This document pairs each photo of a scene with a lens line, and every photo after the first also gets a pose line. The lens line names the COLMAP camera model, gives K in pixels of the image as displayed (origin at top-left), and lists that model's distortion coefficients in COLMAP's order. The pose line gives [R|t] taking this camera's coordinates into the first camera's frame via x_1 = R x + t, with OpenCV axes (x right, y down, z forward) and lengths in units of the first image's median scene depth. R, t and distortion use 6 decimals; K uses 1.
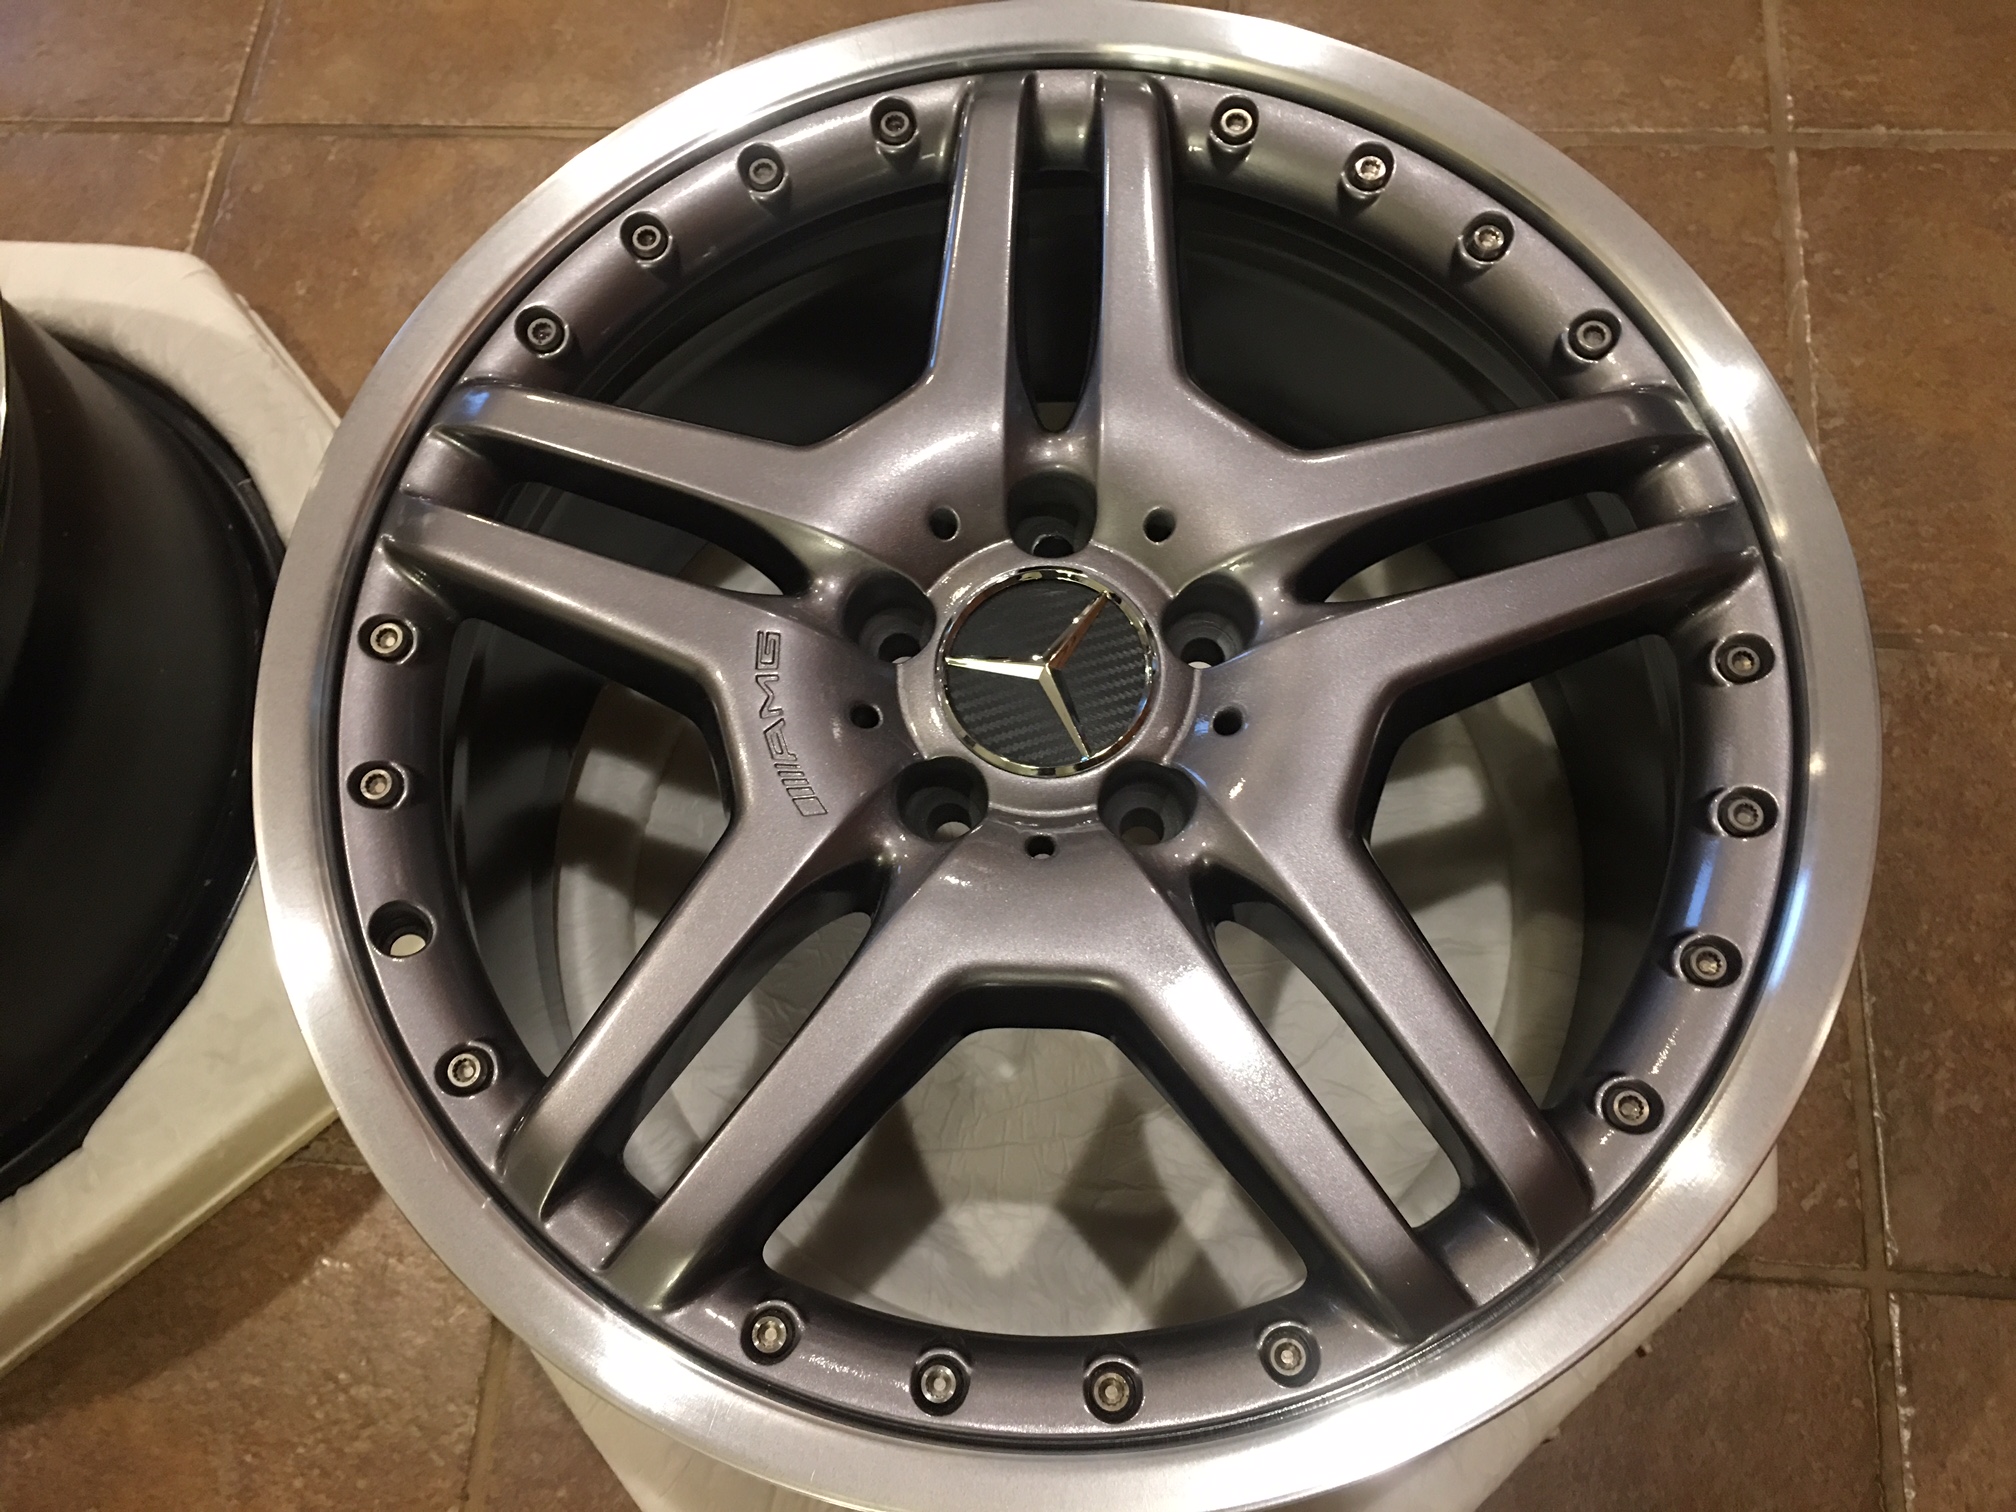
lens RADIAL K [[1728.3, 0, 1008.0], [0, 1728.3, 756.0], [0, 0, 1]] dist [0.069442, -0.111002]
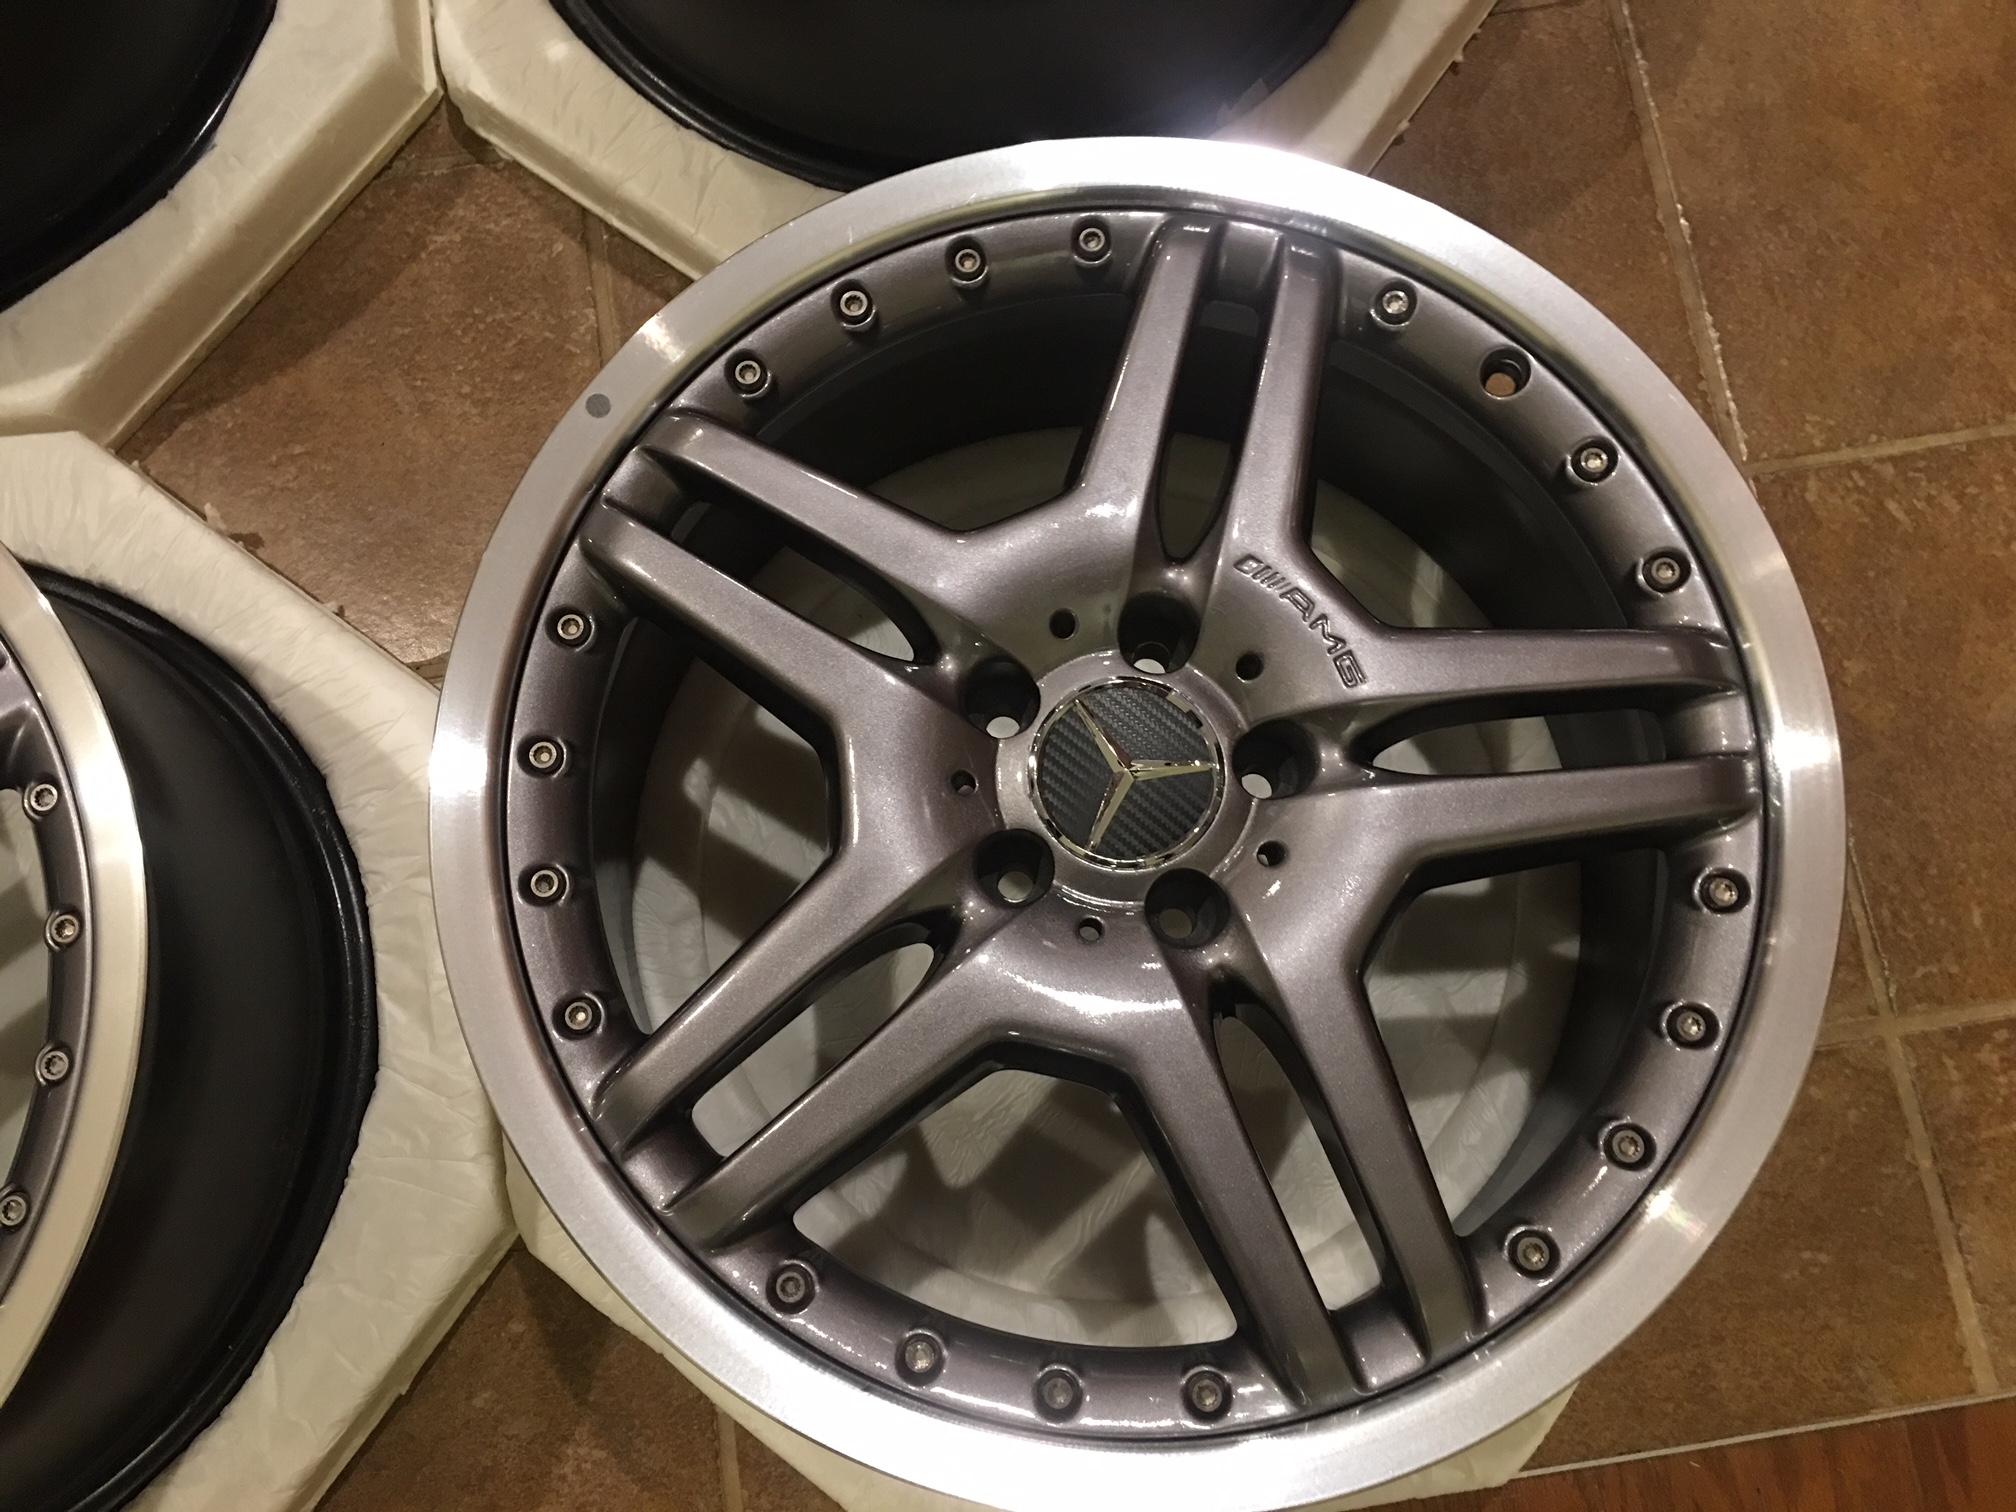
lens RADIAL K [[1712.1, 0, 1008.0], [0, 1712.1, 756.0], [0, 0, 1]] dist [0.063794, -0.092984]
pose [[0.969363, -0.210862, 0.125988, -0.251851], [0.193916, 0.971767, 0.134406, 0.608419], [-0.150772, -0.105857, 0.982885, -0.315177]]
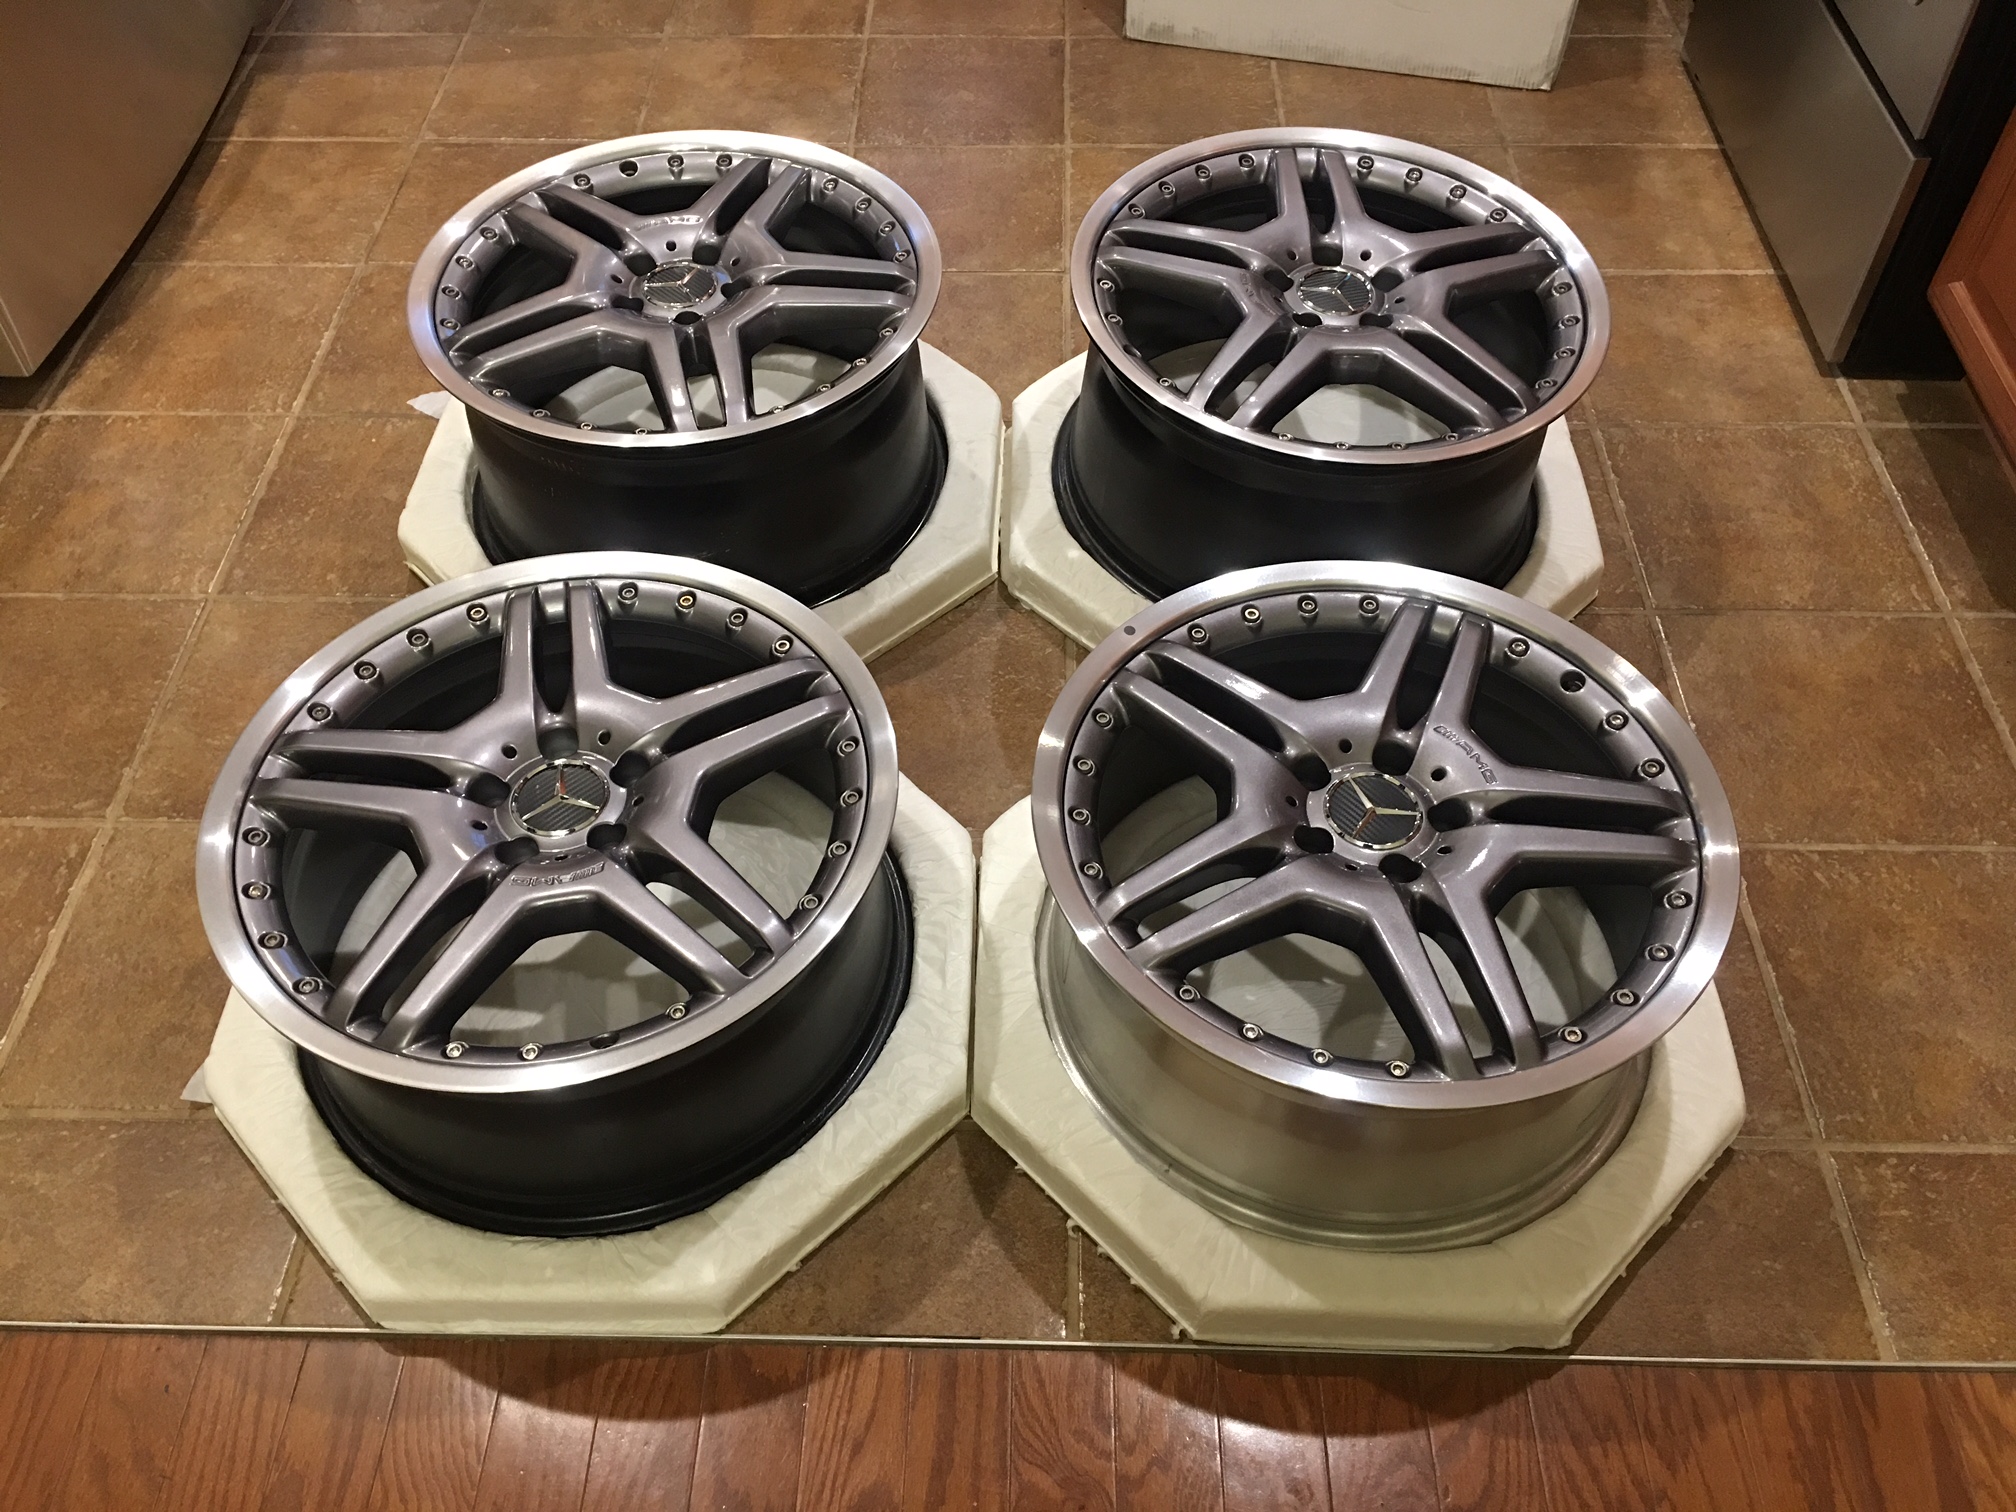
lens RADIAL K [[1728.3, 0, 1008.0], [0, 1728.3, 756.0], [0, 0, 1]] dist [0.069442, -0.111002]
pose [[0.994319, 0.003592, 0.106385, -0.640776], [0.032683, 0.940851, -0.337240, 1.272321], [-0.101303, 0.338801, 0.935389, -1.095462]]
